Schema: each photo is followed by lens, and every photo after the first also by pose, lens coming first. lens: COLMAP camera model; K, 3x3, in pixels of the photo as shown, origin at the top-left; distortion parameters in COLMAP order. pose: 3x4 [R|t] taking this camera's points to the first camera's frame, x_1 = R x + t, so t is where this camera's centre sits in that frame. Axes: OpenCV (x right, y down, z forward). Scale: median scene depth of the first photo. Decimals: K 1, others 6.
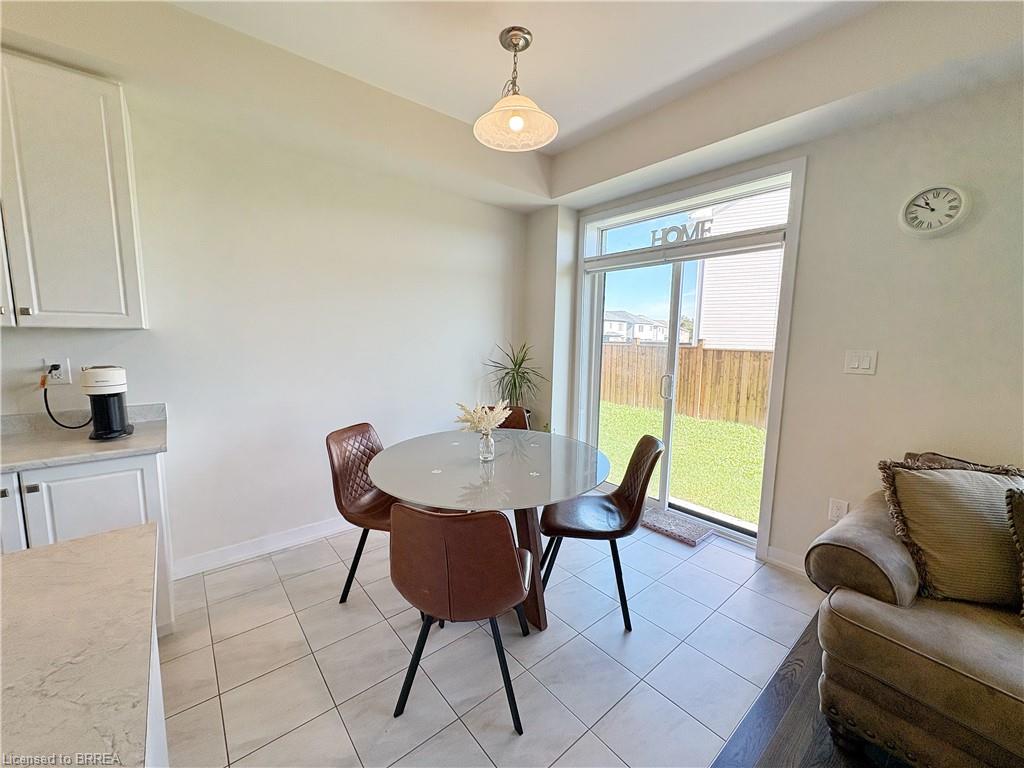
lens RADIAL K [[407.7, 0, 512.8], [0, 407.7, 384.5], [0, 0, 1]] dist [-0.000231, 0.000261]
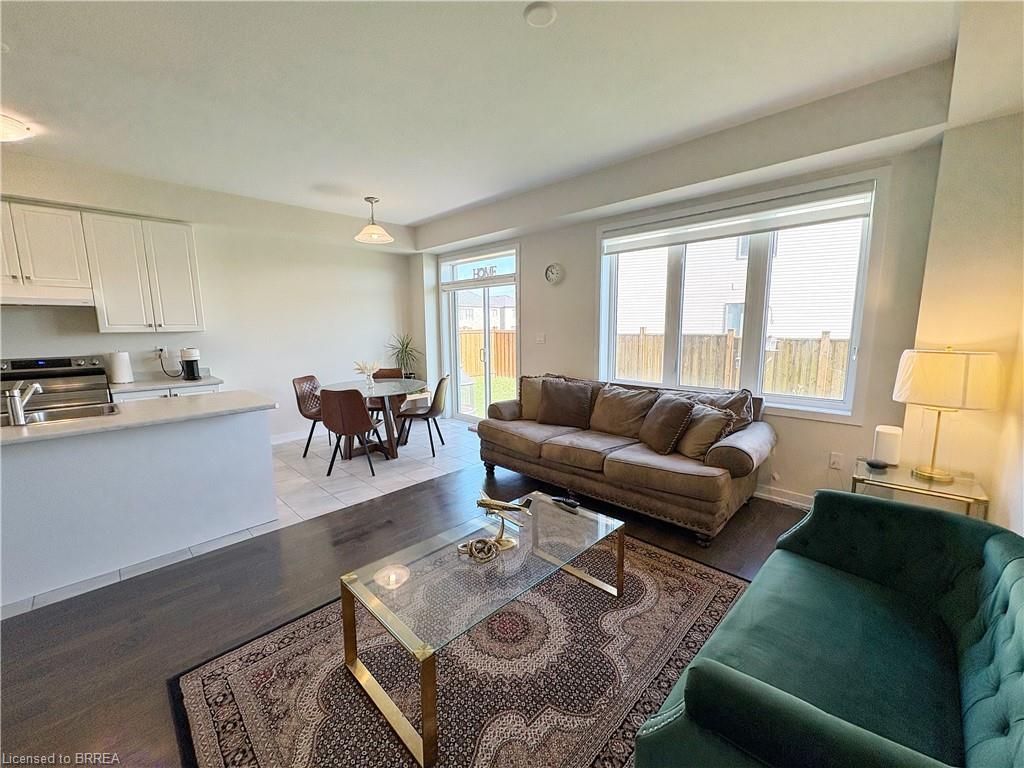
lens RADIAL K [[407.7, 0, 513.0], [0, 407.7, 385.1], [0, 0, 1]] dist [-0.000231, 0.000261]
pose [[0.994603, -0.038283, 0.096431, 0.436615], [0.035788, 0.998982, 0.027473, 0.125636], [-0.097385, -0.023874, 0.994960, -1.117494]]
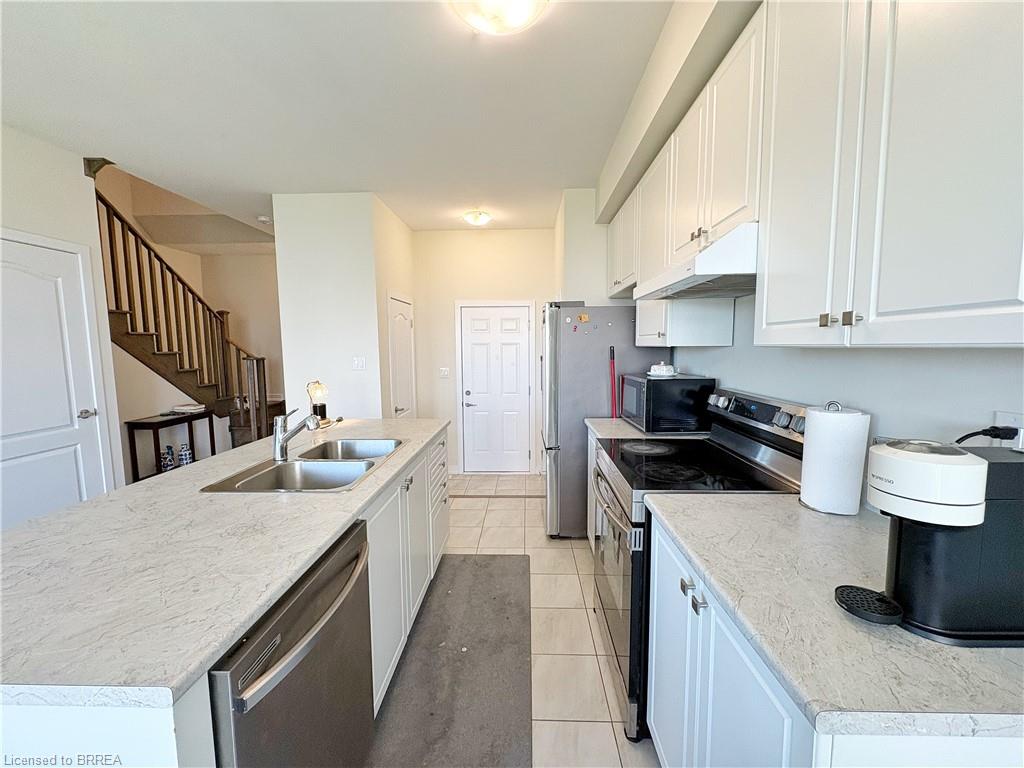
lens RADIAL K [[407.7, 0, 507.7], [0, 407.7, 382.9], [0, 0, 1]] dist [-0.000231, 0.000261]
pose [[-0.676362, 0.056948, -0.734364, -0.347982], [-0.089539, 0.983256, 0.158716, -0.097085], [0.731107, 0.173104, -0.659938, 0.714757]]
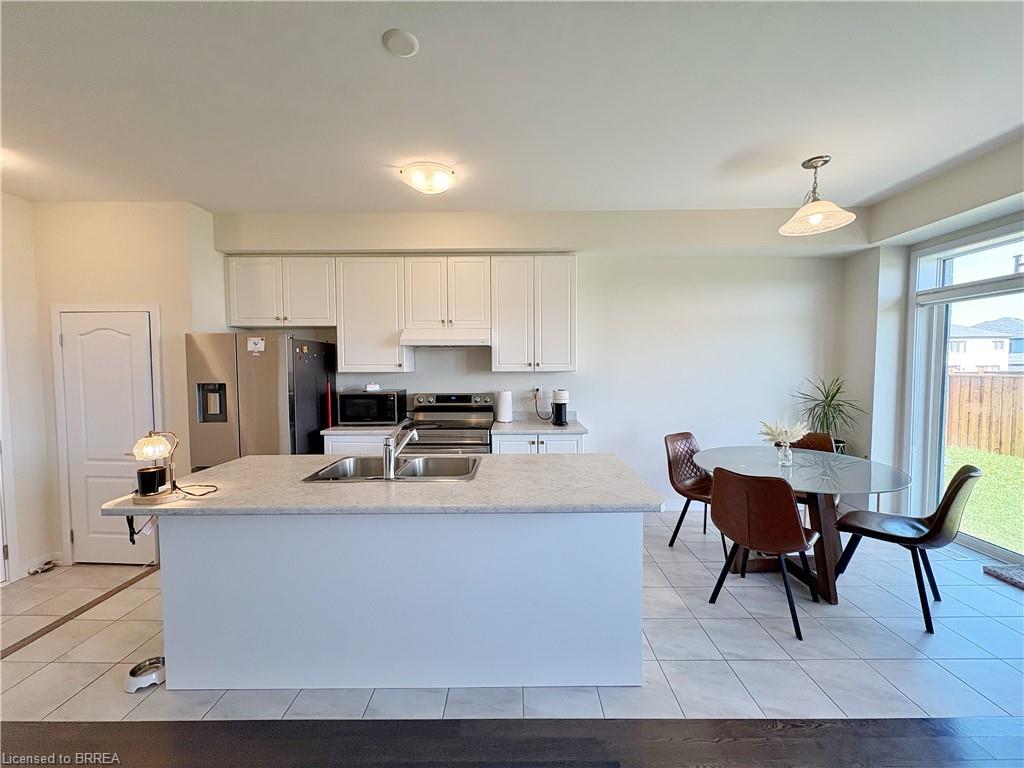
lens RADIAL K [[407.7, 0, 512.9], [0, 407.7, 385.6], [0, 0, 1]] dist [-0.000231, 0.000261]
pose [[0.762194, 0.012072, -0.647236, 0.105806], [-0.060784, 0.996743, -0.052989, 0.044199], [0.644488, 0.079729, 0.760446, -0.548943]]
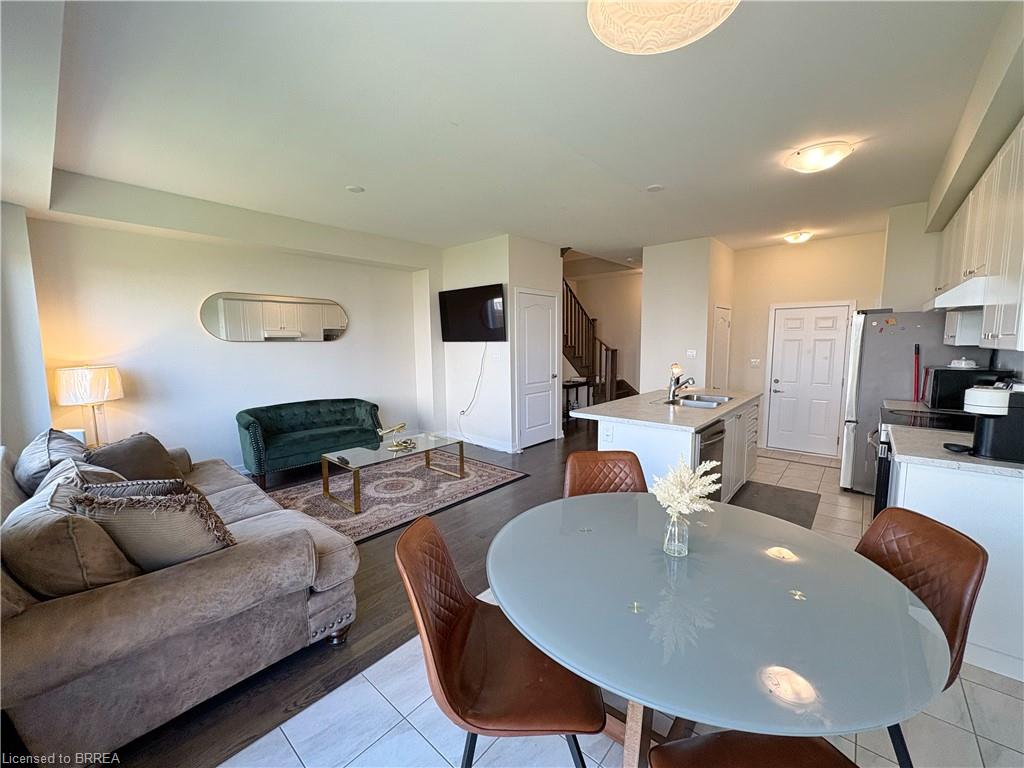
lens RADIAL K [[407.7, 0, 510.4], [0, 407.7, 387.2], [0, 0, 1]] dist [-0.000231, 0.000261]
pose [[-0.987936, 0.012780, -0.154334, 0.259172], [-0.022793, 0.973736, 0.226538, -0.188496], [0.153176, 0.227323, -0.961697, 1.361455]]
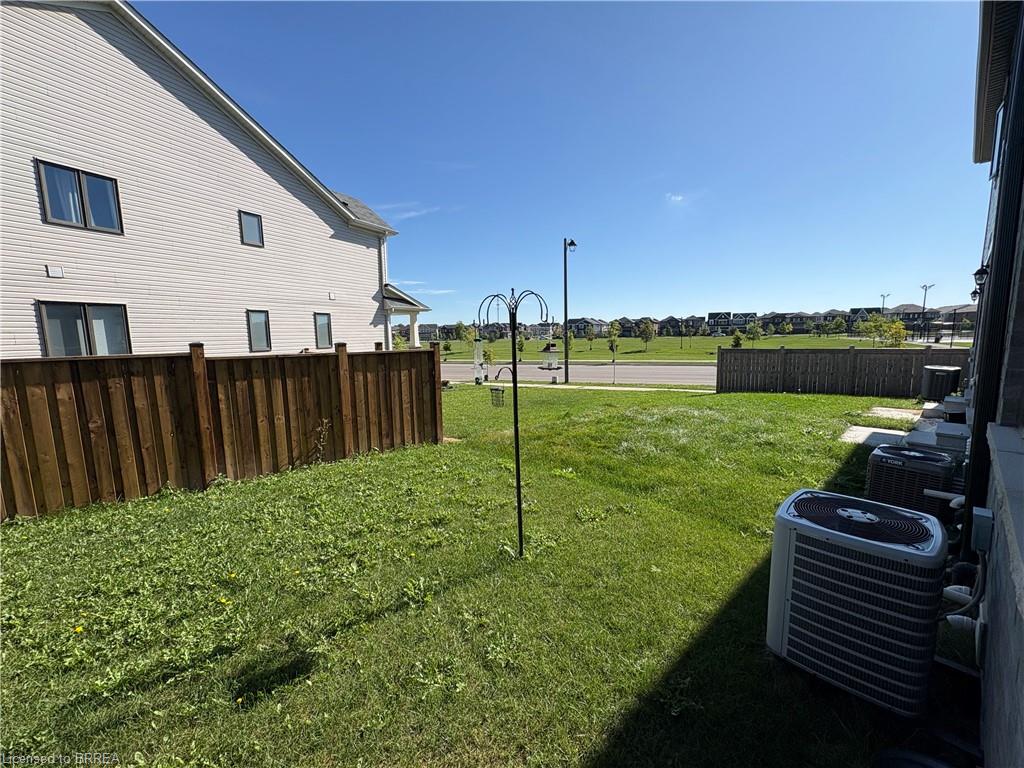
lens RADIAL K [[407.7, 0, 513.0], [0, 407.7, 385.3], [0, 0, 1]] dist [-0.000231, 0.000261]
pose [[-0.046870, -0.137678, 0.989367, 0.748354], [0.134627, 0.980549, 0.142829, -0.122414], [-0.989787, 0.139890, -0.027423, 1.273645]]
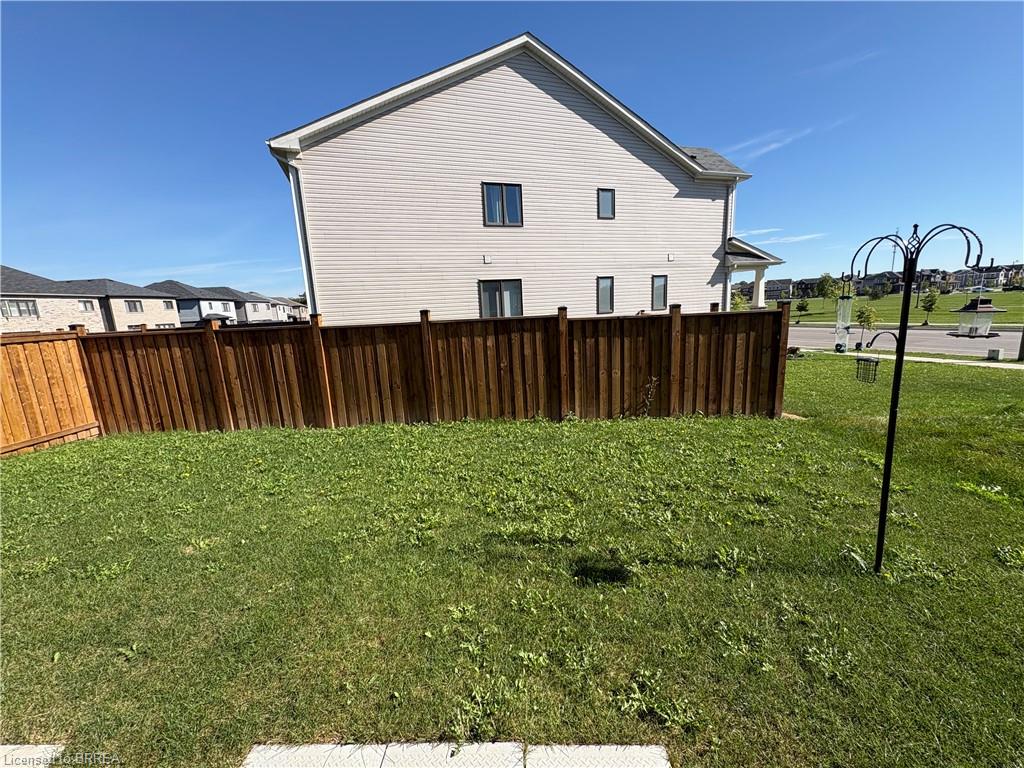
lens RADIAL K [[407.7, 0, 512.9], [0, 407.7, 384.7], [0, 0, 1]] dist [-0.000231, 0.000261]
pose [[0.659504, -0.187107, 0.728042, 0.682246], [0.146053, 0.981964, 0.120061, -0.123642], [-0.737376, 0.027152, 0.674937, 1.255986]]
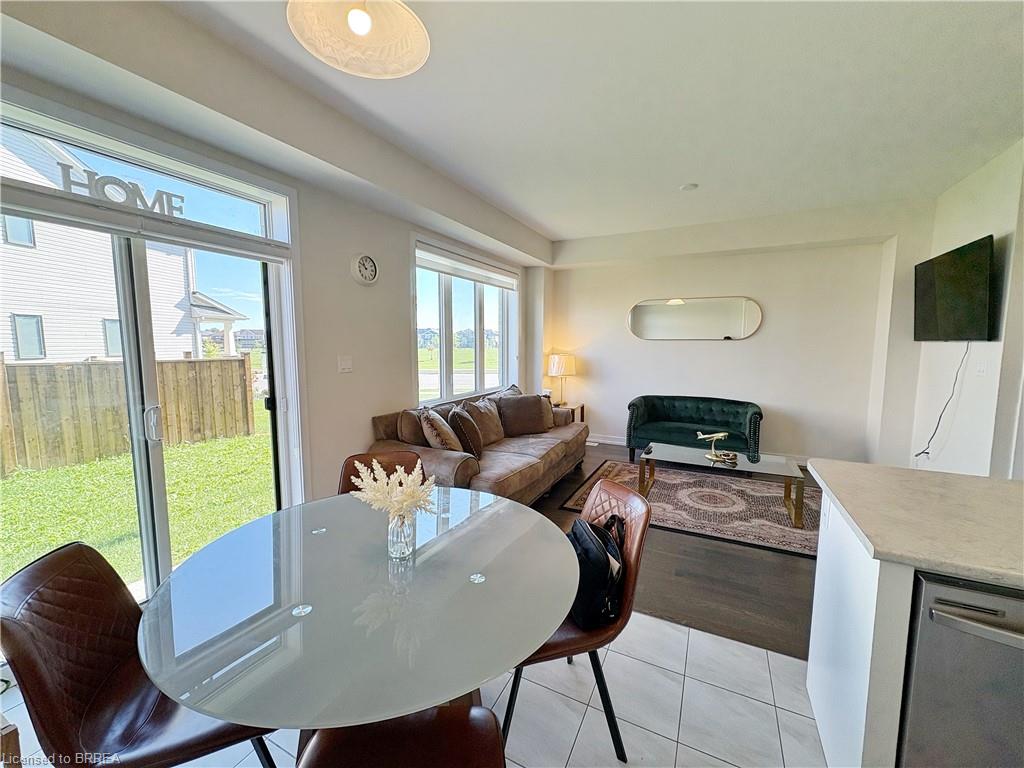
lens RADIAL K [[407.7, 0, 513.5], [0, 407.7, 385.2], [0, 0, 1]] dist [-0.000231, 0.000261]
pose [[-0.398482, -0.109765, 0.910584, -0.609447], [0.101843, 0.981378, 0.162866, -0.140572], [-0.911504, 0.157636, -0.379883, 0.936019]]
